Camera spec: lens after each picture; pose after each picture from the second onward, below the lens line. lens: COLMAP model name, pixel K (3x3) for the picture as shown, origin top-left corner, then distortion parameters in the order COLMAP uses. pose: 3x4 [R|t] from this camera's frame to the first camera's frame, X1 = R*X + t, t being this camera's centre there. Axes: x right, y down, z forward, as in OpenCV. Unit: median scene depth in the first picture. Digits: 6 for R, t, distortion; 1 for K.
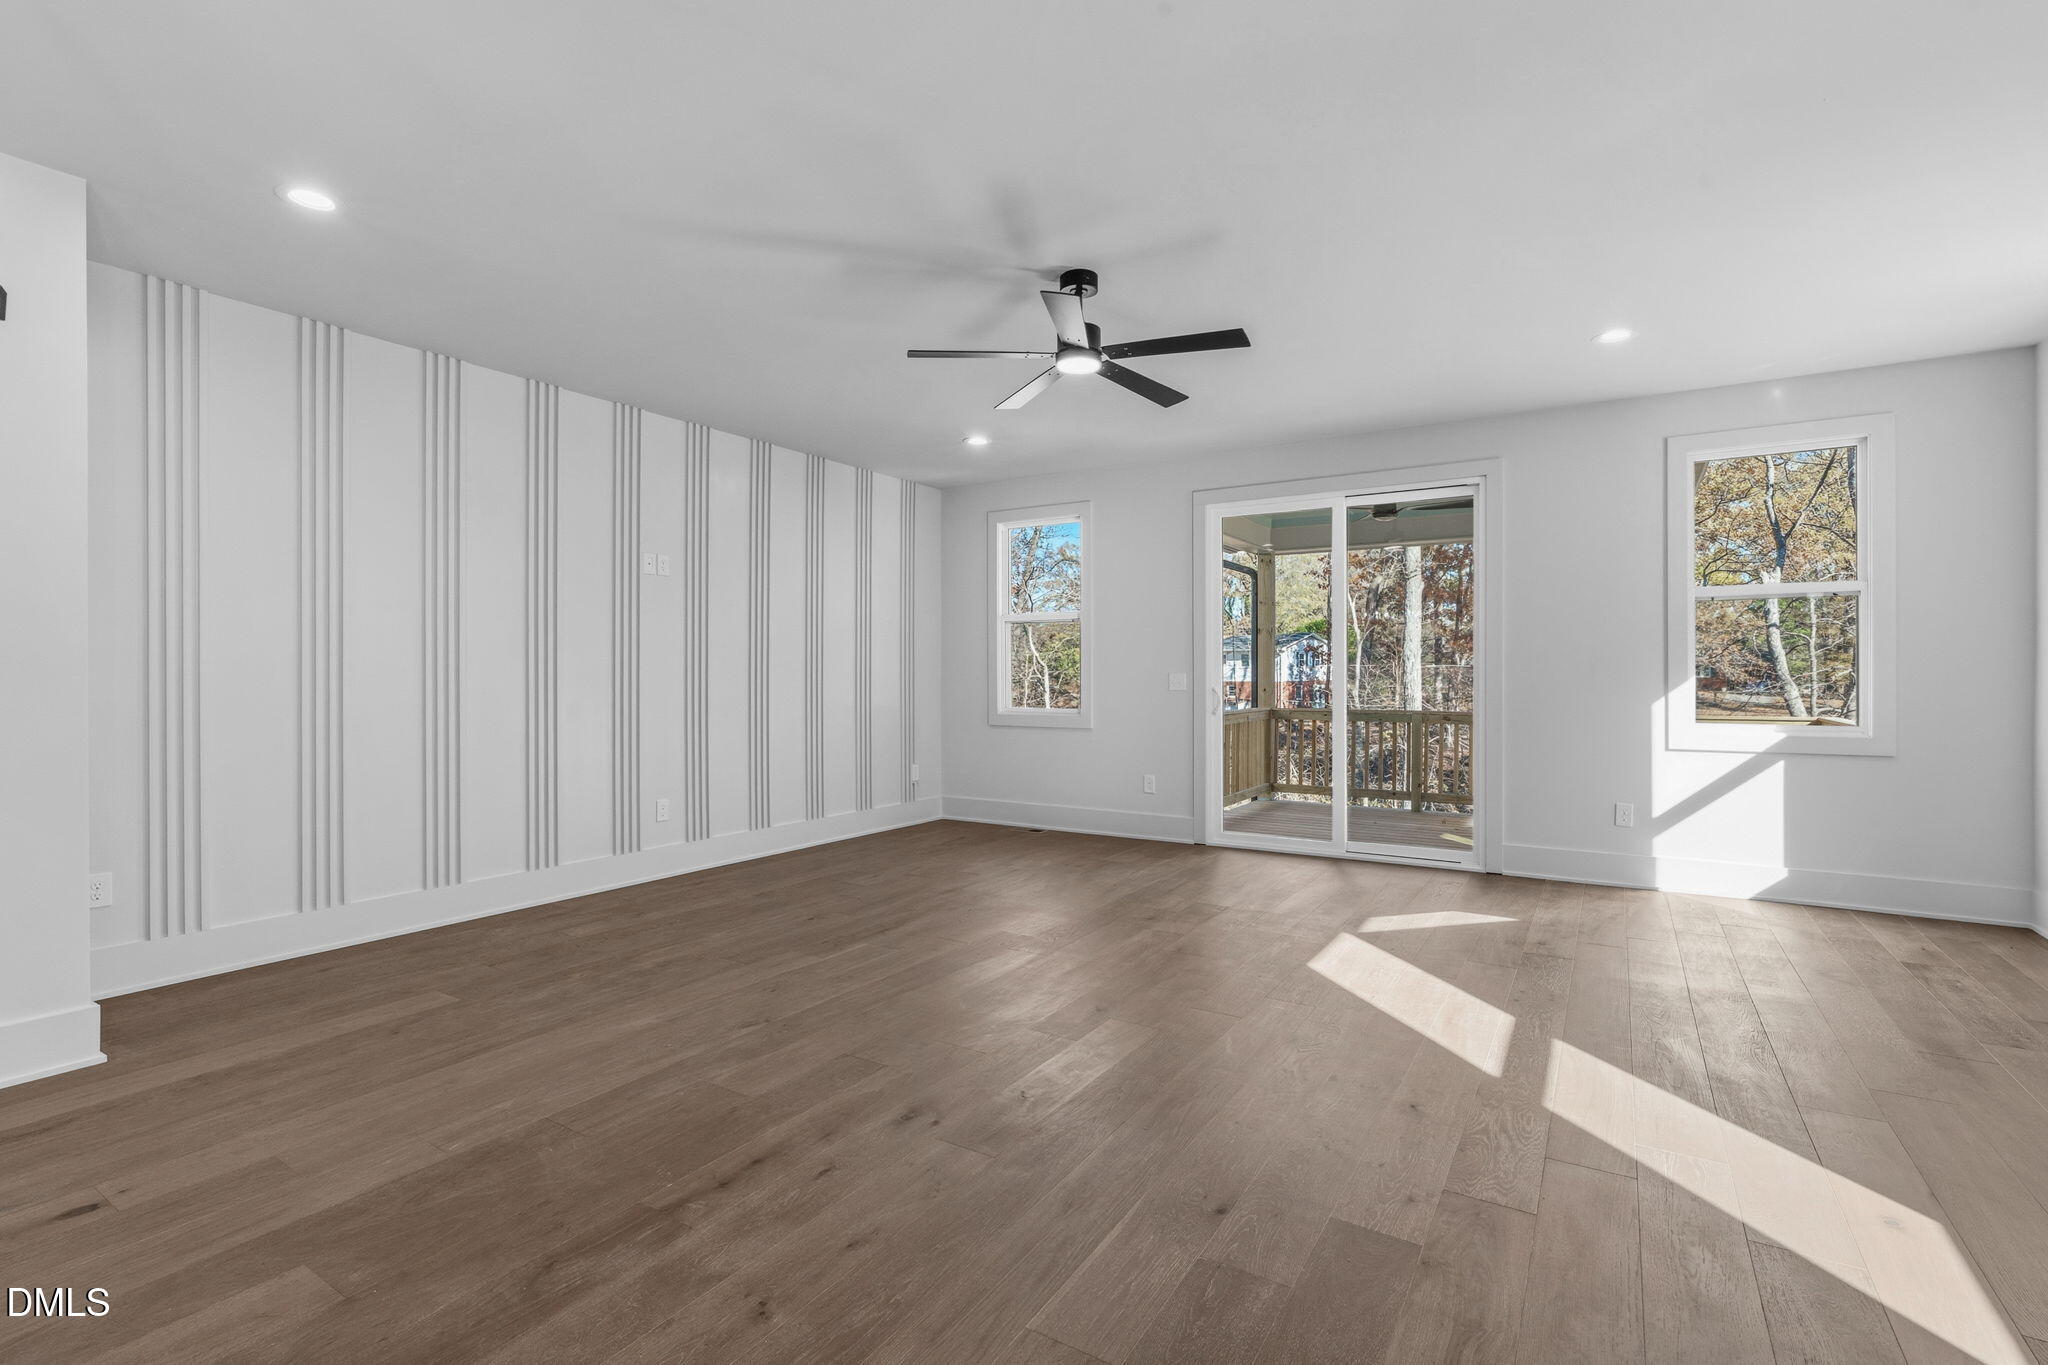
lens RADIAL K [[908.3, 0, 1029.0], [0, 908.3, 676.3], [0, 0, 1]] dist [-0.007550, 0.002276]
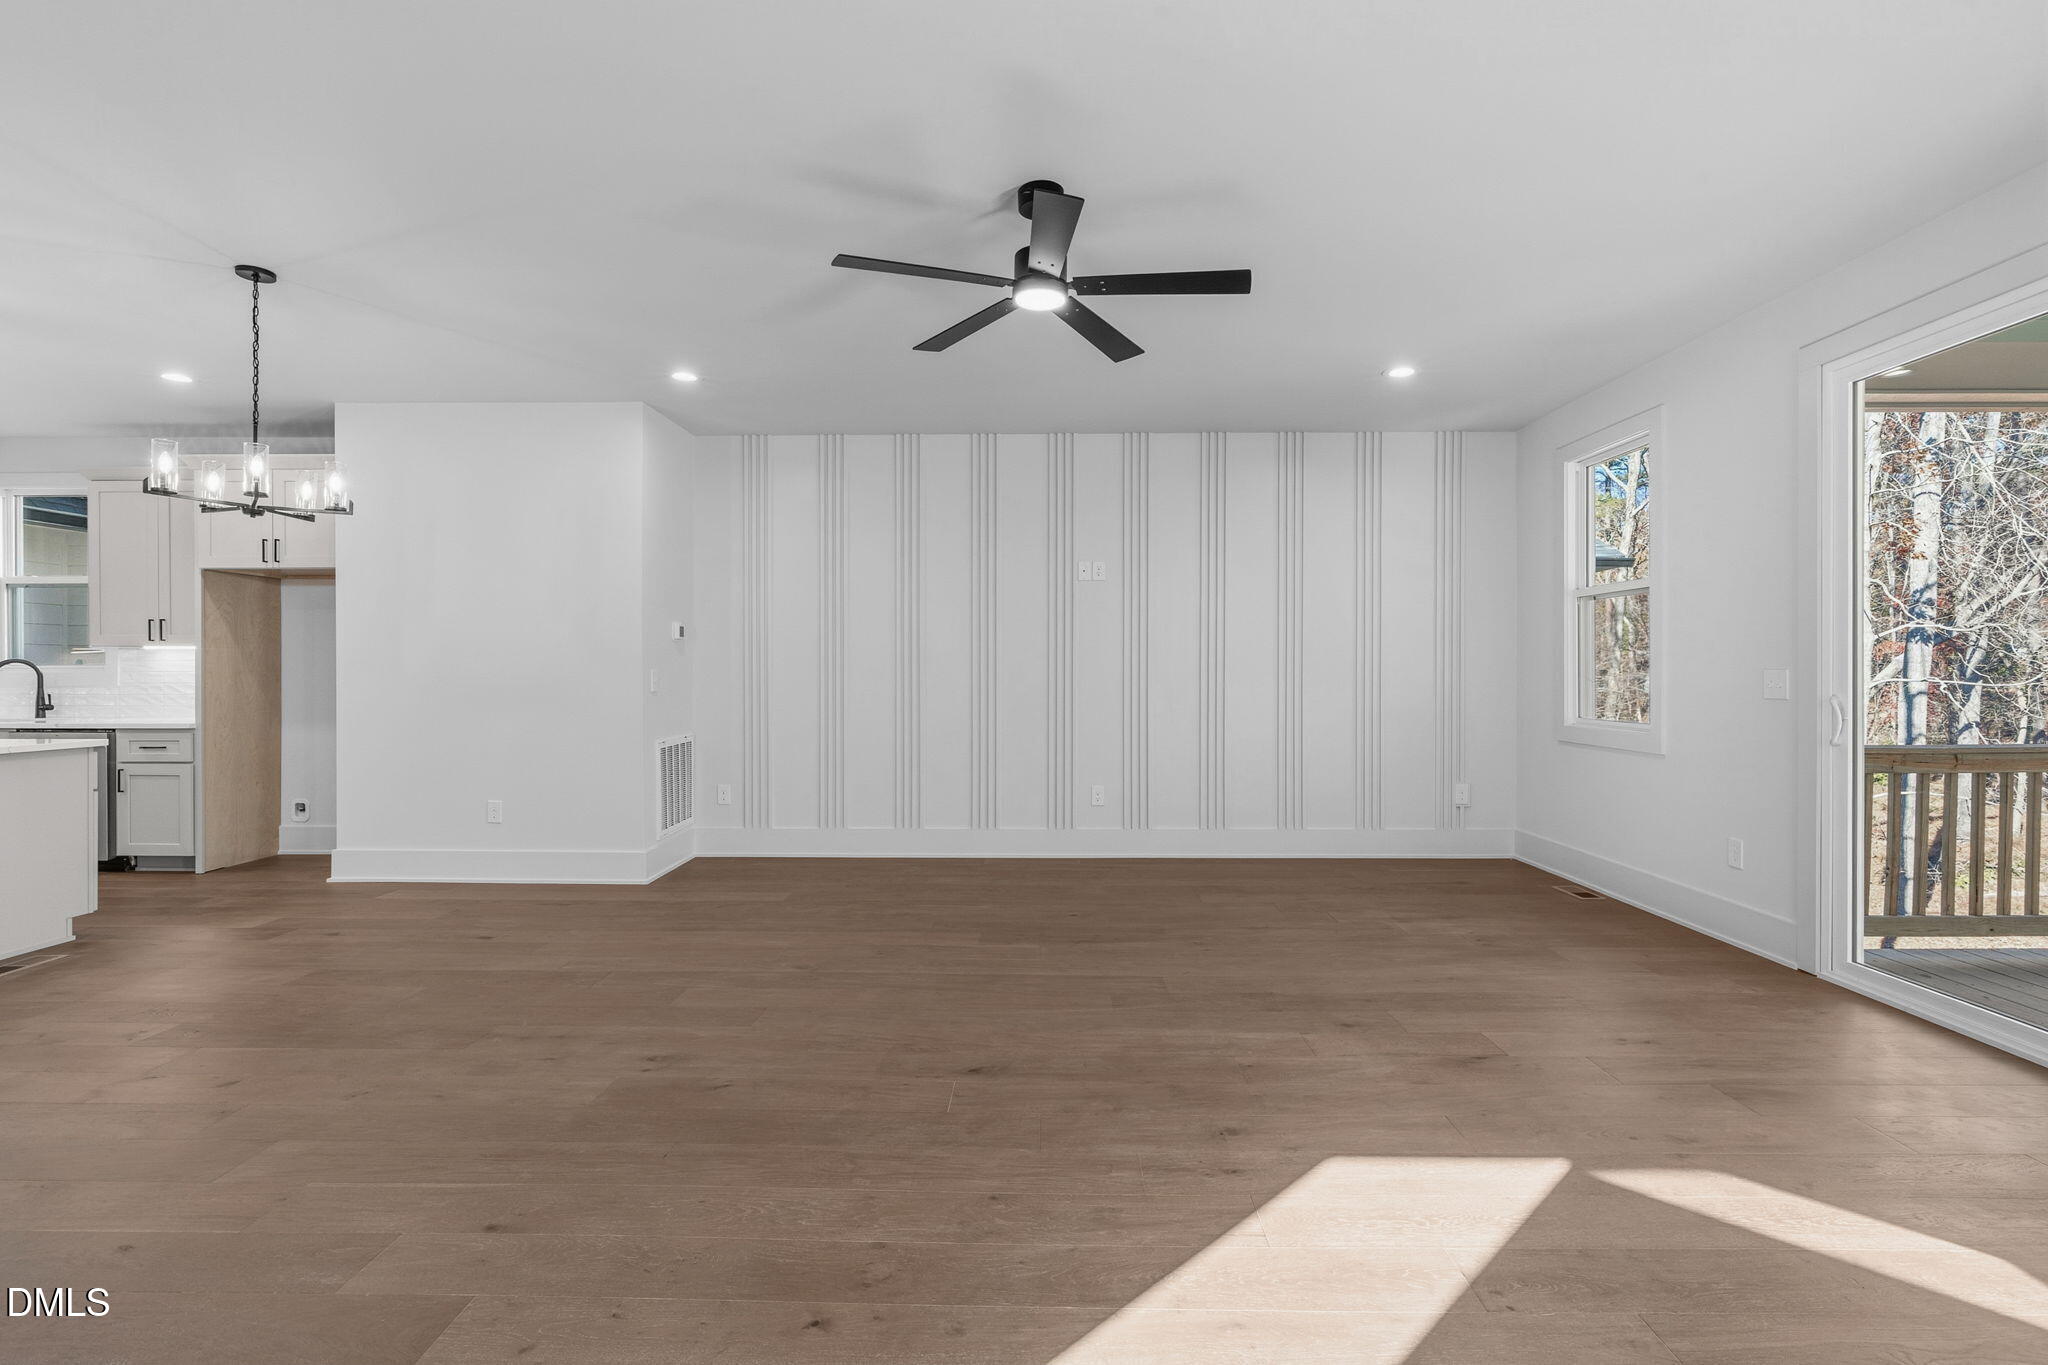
lens RADIAL K [[908.3, 0, 1026.8], [0, 908.3, 673.4], [0, 0, 1]] dist [-0.007550, 0.002276]
pose [[0.533199, 0.003565, -0.845982, 0.535231], [-0.001779, 0.999994, 0.003093, -0.002644], [0.845988, -0.000145, 0.533202, 0.388772]]
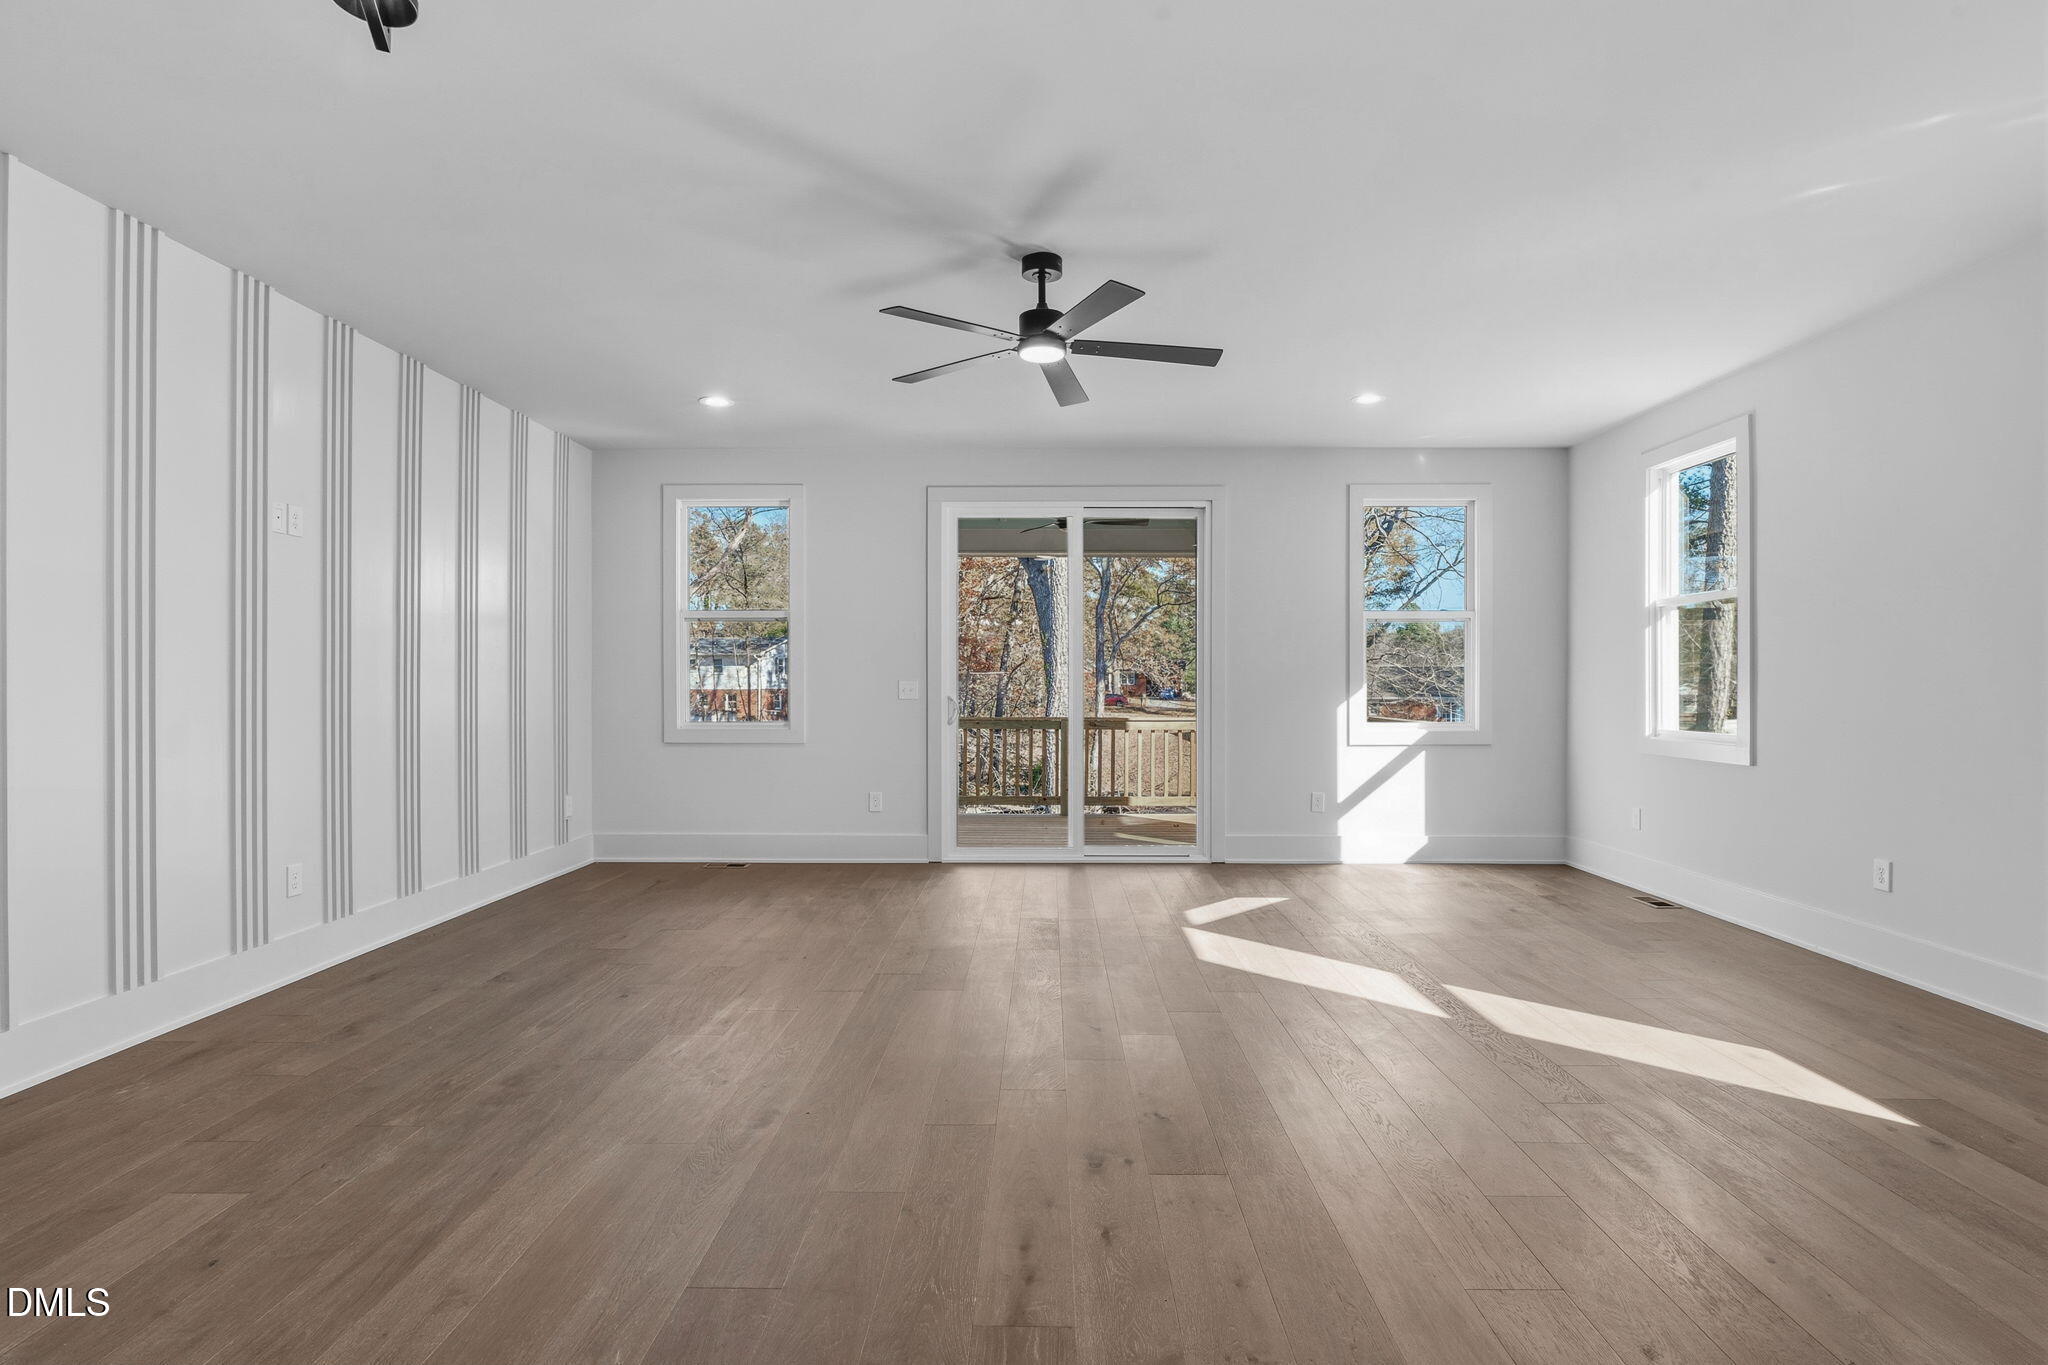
lens RADIAL K [[1001.7, 0, 1027.1], [0, 1001.7, 688.7], [0, 0, 1]] dist [-0.001975, 0.000821]
pose [[0.860339, -0.002483, 0.509716, -0.349575], [0.000068, 0.999989, 0.004757, -0.000437], [-0.509722, -0.004058, 0.860330, 0.080549]]
